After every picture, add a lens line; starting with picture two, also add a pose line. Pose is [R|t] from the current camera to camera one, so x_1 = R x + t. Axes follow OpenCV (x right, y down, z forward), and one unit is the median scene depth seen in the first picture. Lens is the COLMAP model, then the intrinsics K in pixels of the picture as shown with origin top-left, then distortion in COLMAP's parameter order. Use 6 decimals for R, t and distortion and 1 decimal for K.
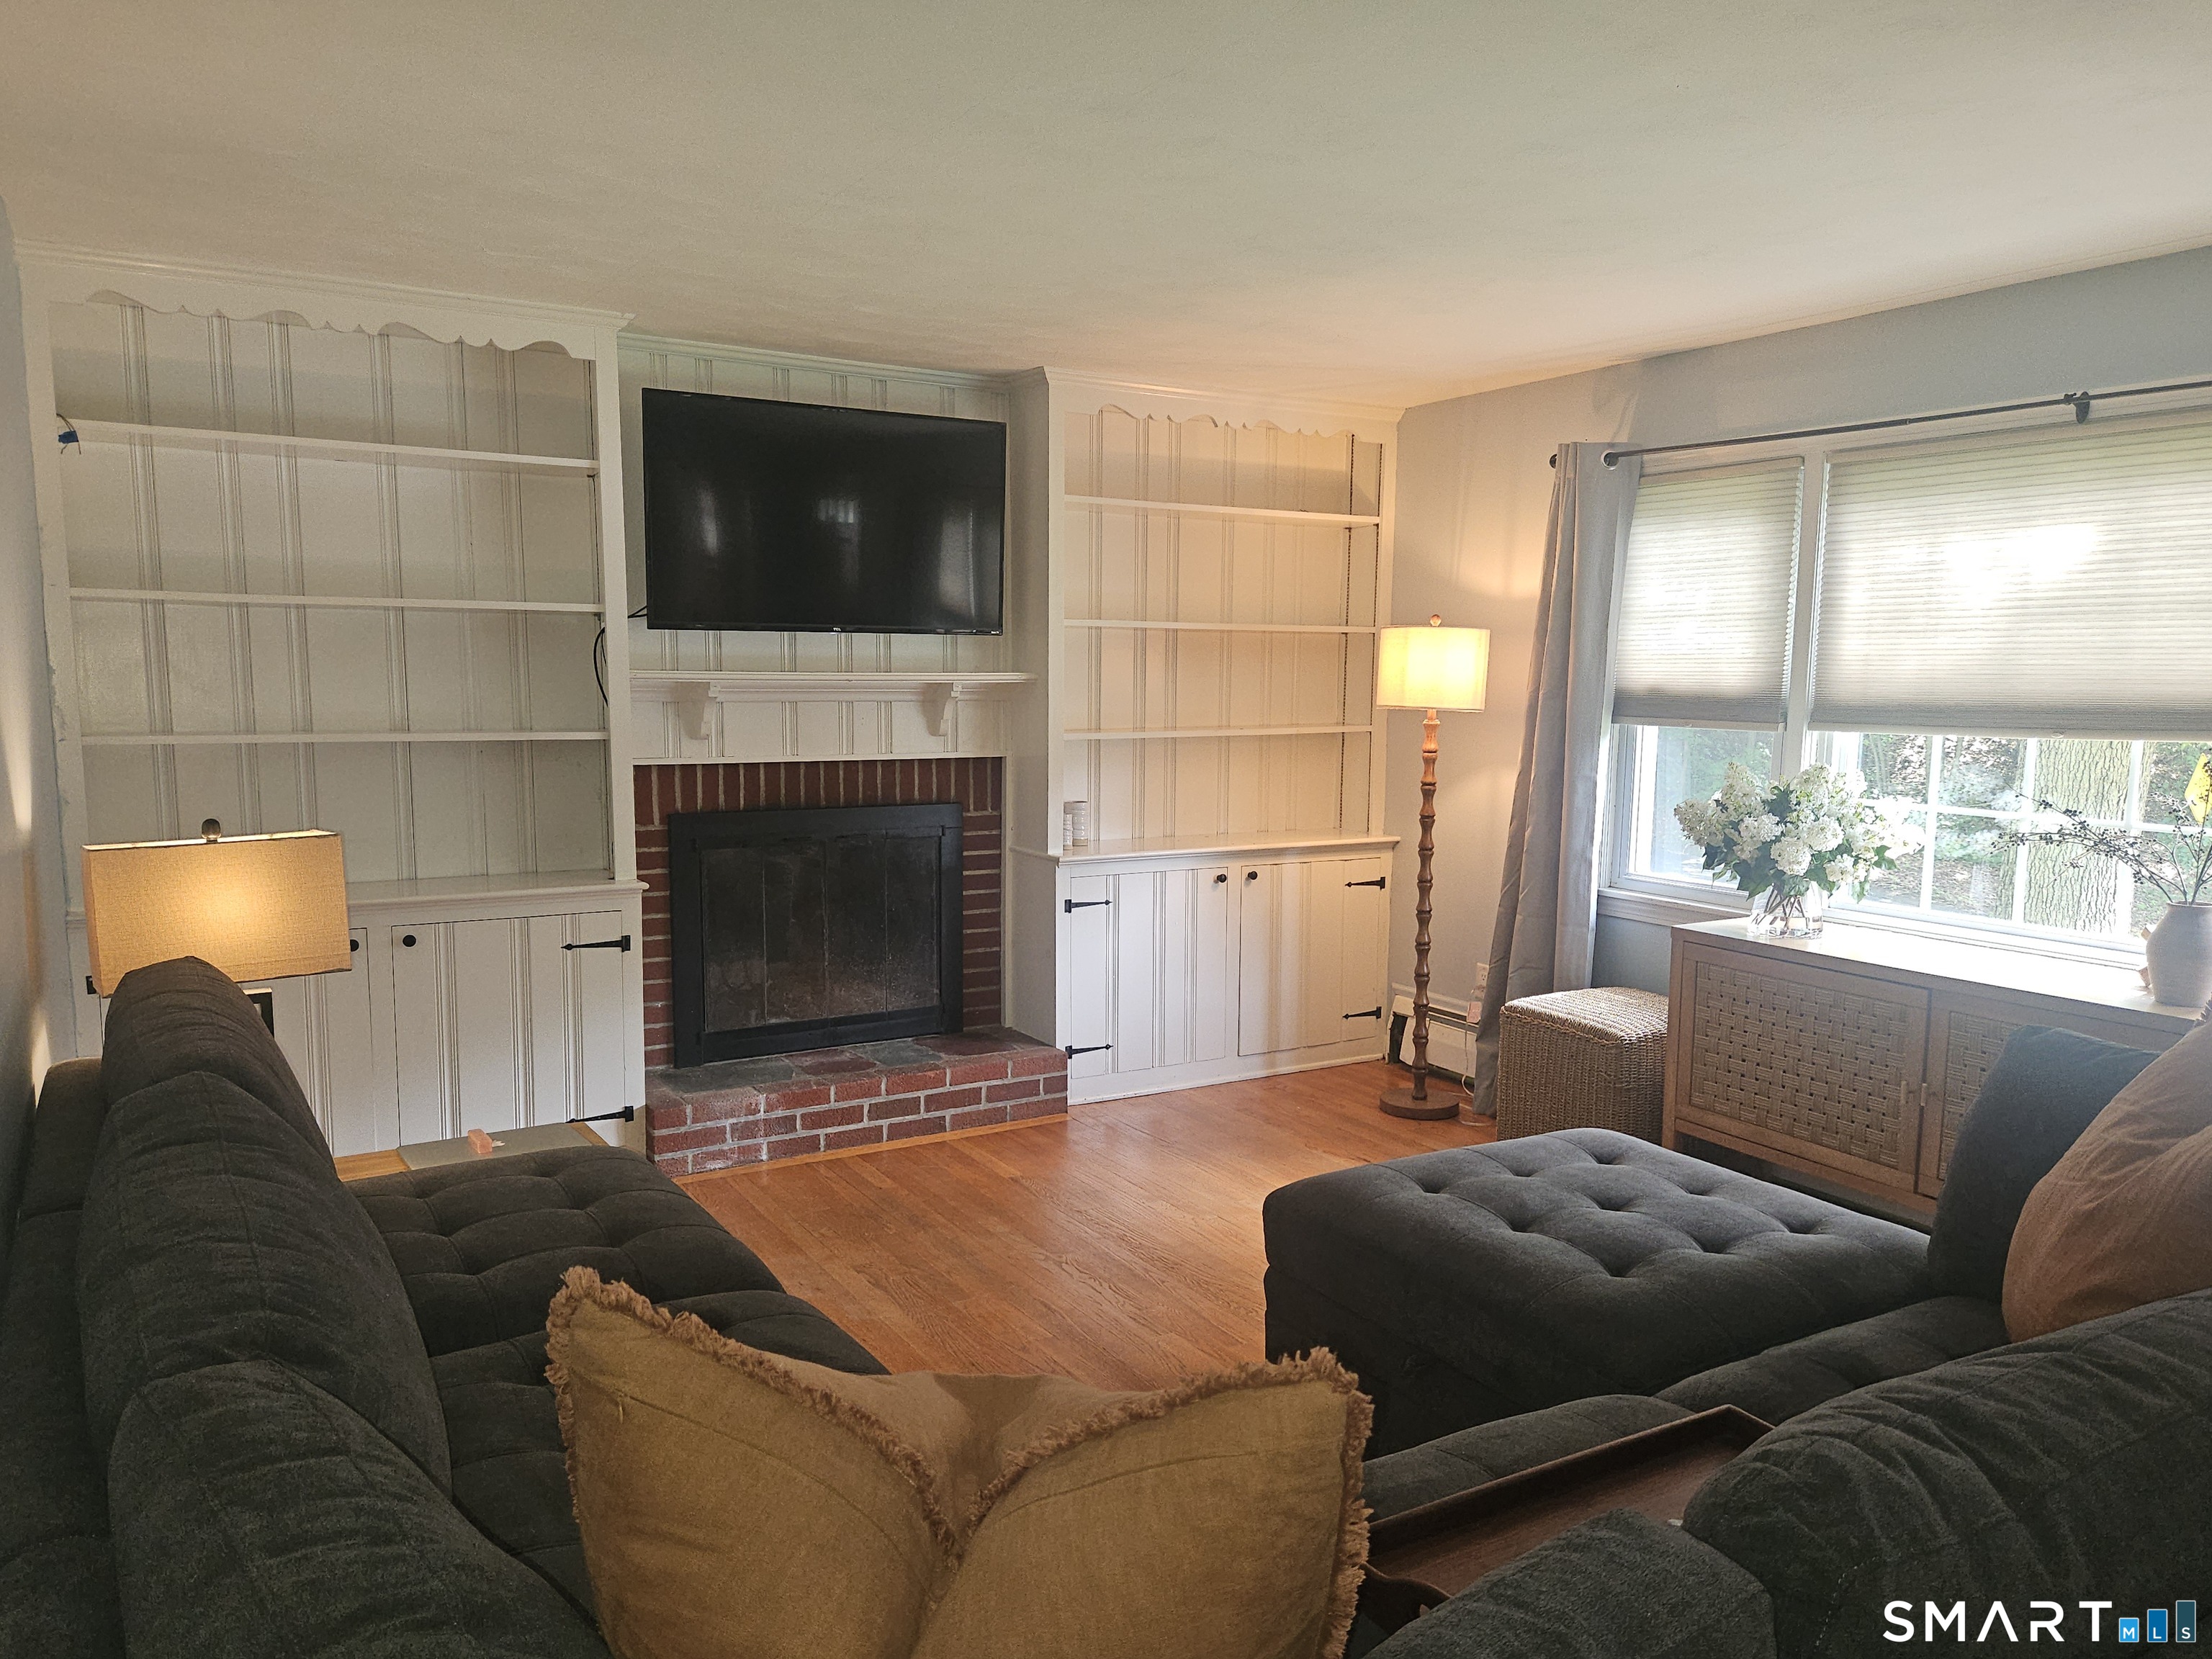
lens RADIAL K [[1588.4, 0, 1104.6], [0, 1588.4, 845.7], [0, 0, 1]] dist [0.071951, -0.028446]
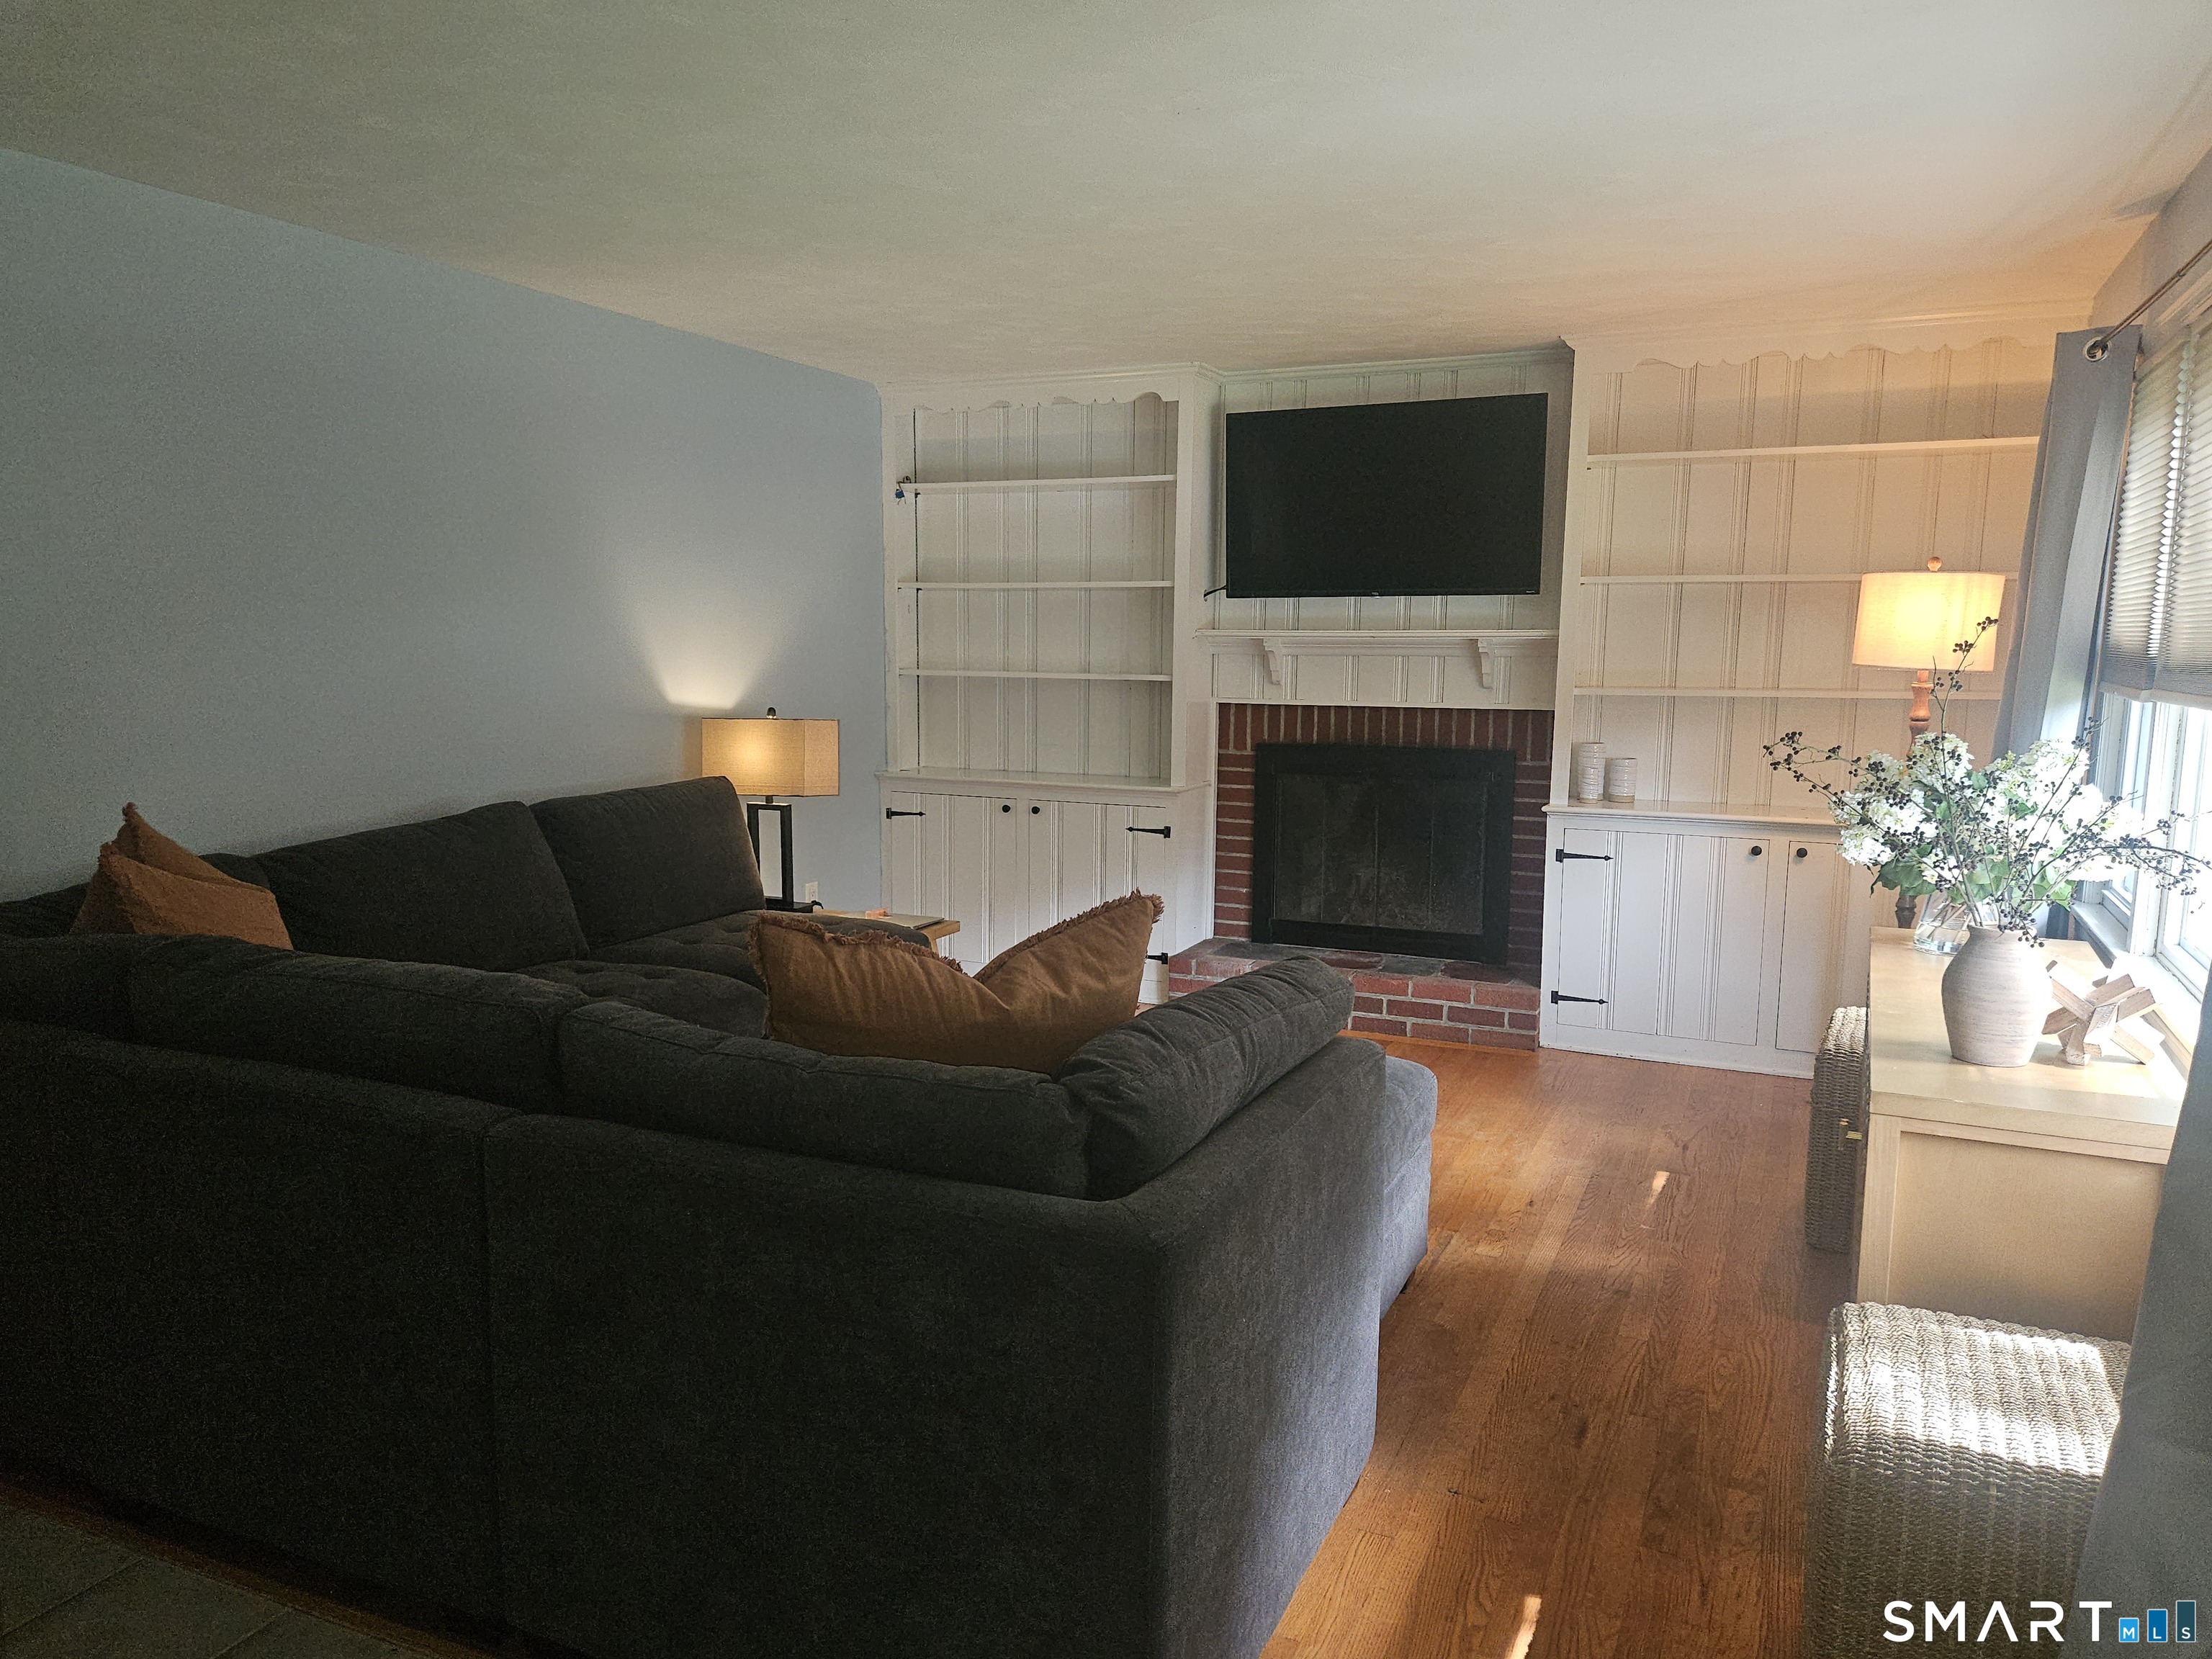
lens RADIAL K [[1588.4, 0, 1102.8], [0, 1588.4, 831.5], [0, 0, 1]] dist [0.071951, -0.028446]
pose [[0.567168, 0.098631, -0.817675, 0.685154], [-0.093576, 0.994092, 0.055003, -0.007171], [0.818269, 0.045318, 0.573046, 0.166745]]
